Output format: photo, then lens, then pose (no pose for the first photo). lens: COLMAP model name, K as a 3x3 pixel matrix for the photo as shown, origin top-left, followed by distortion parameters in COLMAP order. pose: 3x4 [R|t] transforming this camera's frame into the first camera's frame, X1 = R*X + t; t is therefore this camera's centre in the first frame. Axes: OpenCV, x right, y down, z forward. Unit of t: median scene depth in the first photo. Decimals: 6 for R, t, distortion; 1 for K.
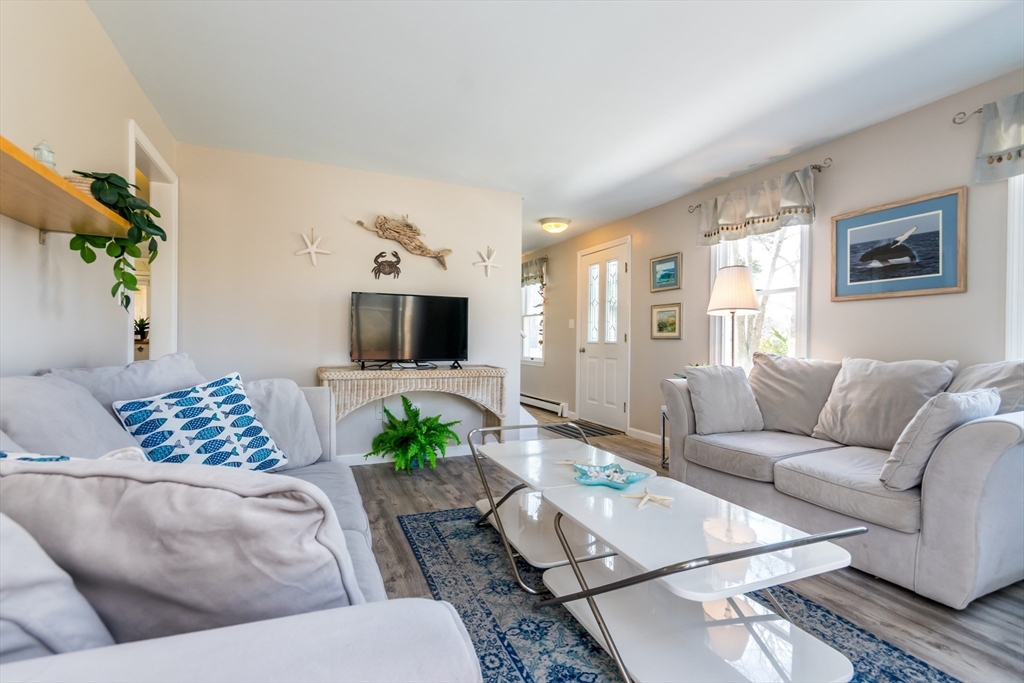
lens RADIAL K [[470.1, 0, 512.2], [0, 470.1, 343.3], [0, 0, 1]] dist [-0.000088, 0.000211]
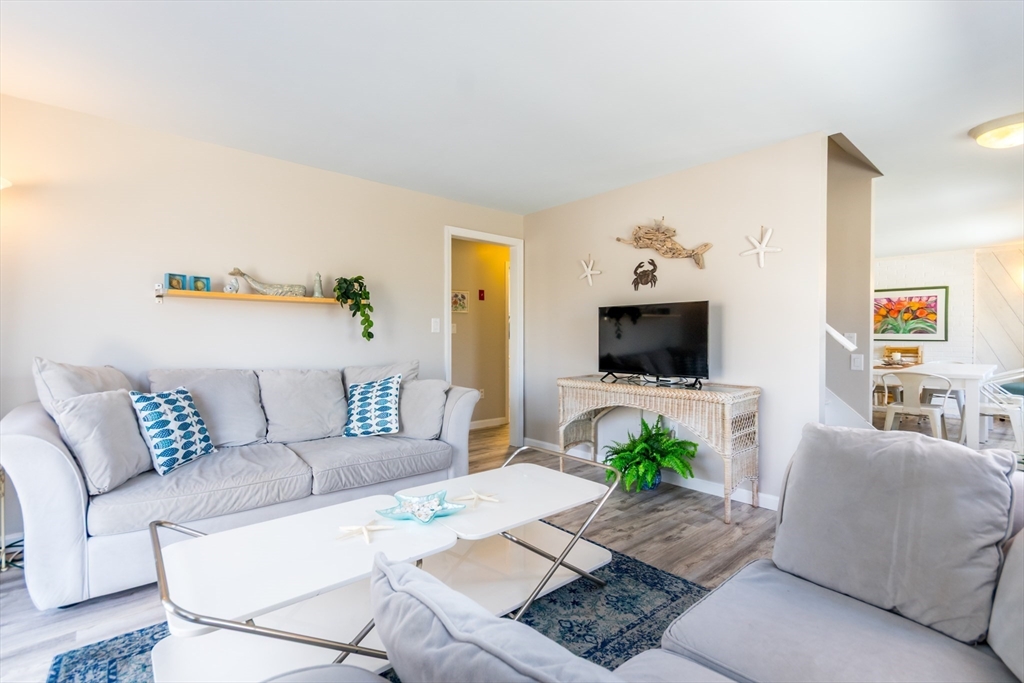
lens RADIAL K [[469.0, 0, 512.0], [0, 469.0, 341.5], [0, 0, 1]] dist [0.002169, 0.000643]
pose [[0.295548, -0.002842, -0.955324, 0.597994], [0.002477, 0.999994, -0.002209, -0.027207], [0.955325, -0.001714, 0.295553, 0.459763]]
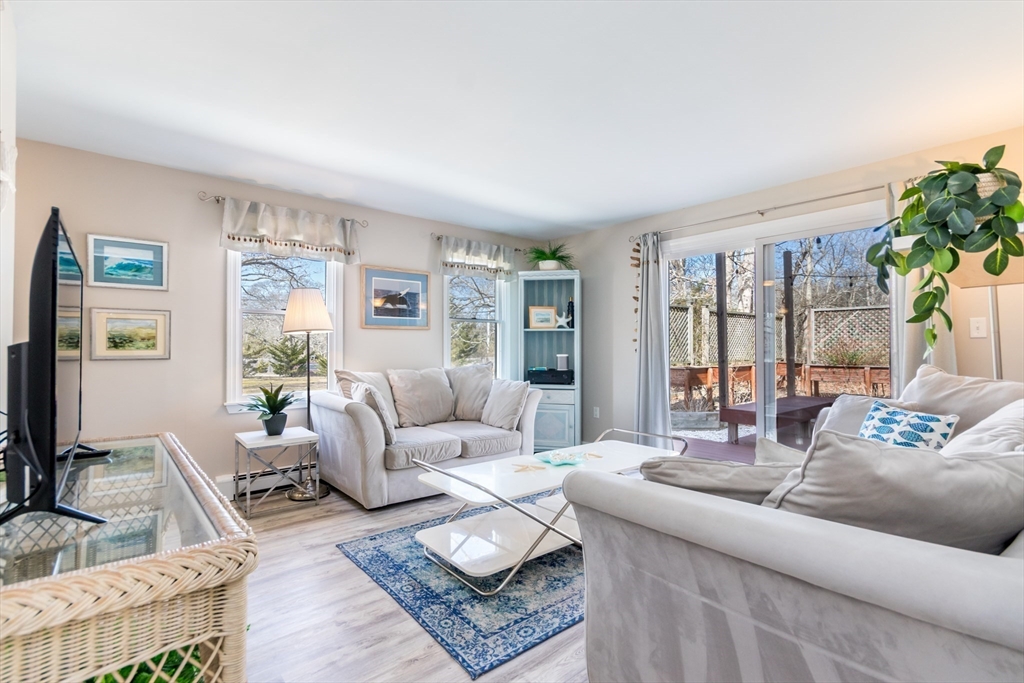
lens RADIAL K [[468.4, 0, 515.7], [0, 468.4, 344.2], [0, 0, 1]] dist [-0.000658, 0.000052]
pose [[-0.285470, -0.005538, 0.958372, -0.589610], [0.000925, 0.999981, 0.006054, -0.042785], [-0.958387, 0.002615, -0.285460, 0.796907]]
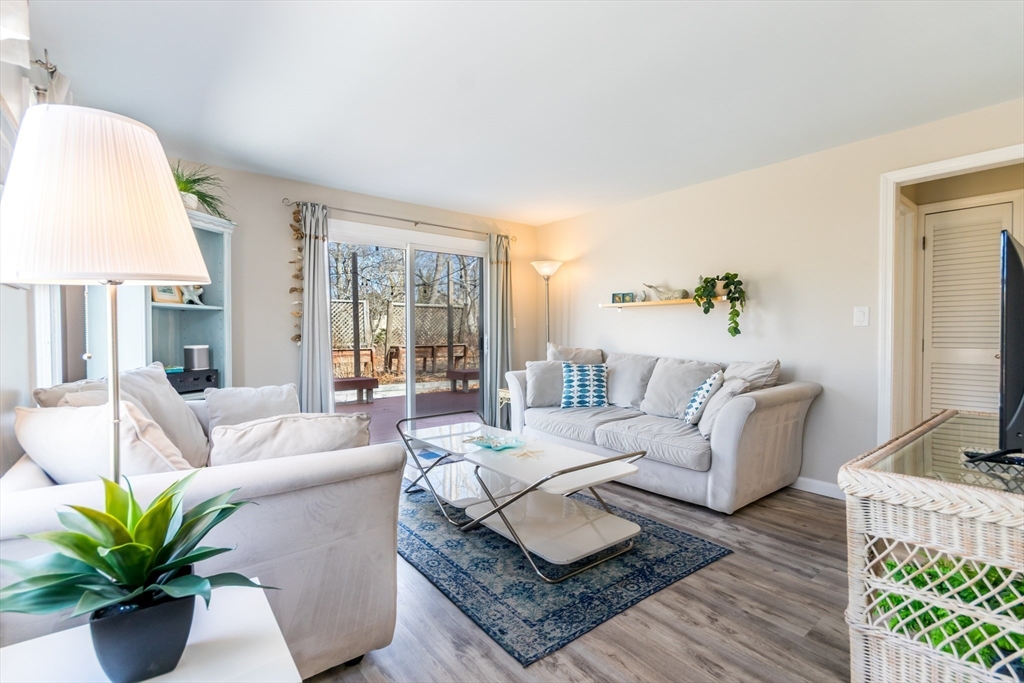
lens RADIAL K [[469.0, 0, 512.0], [0, 469.0, 341.5], [0, 0, 1]] dist [0.002169, 0.000643]
pose [[-0.967425, -0.005886, -0.253089, 0.280944], [-0.009939, 0.999842, 0.014741, -0.030686], [0.252963, 0.016777, -0.967331, 1.251443]]
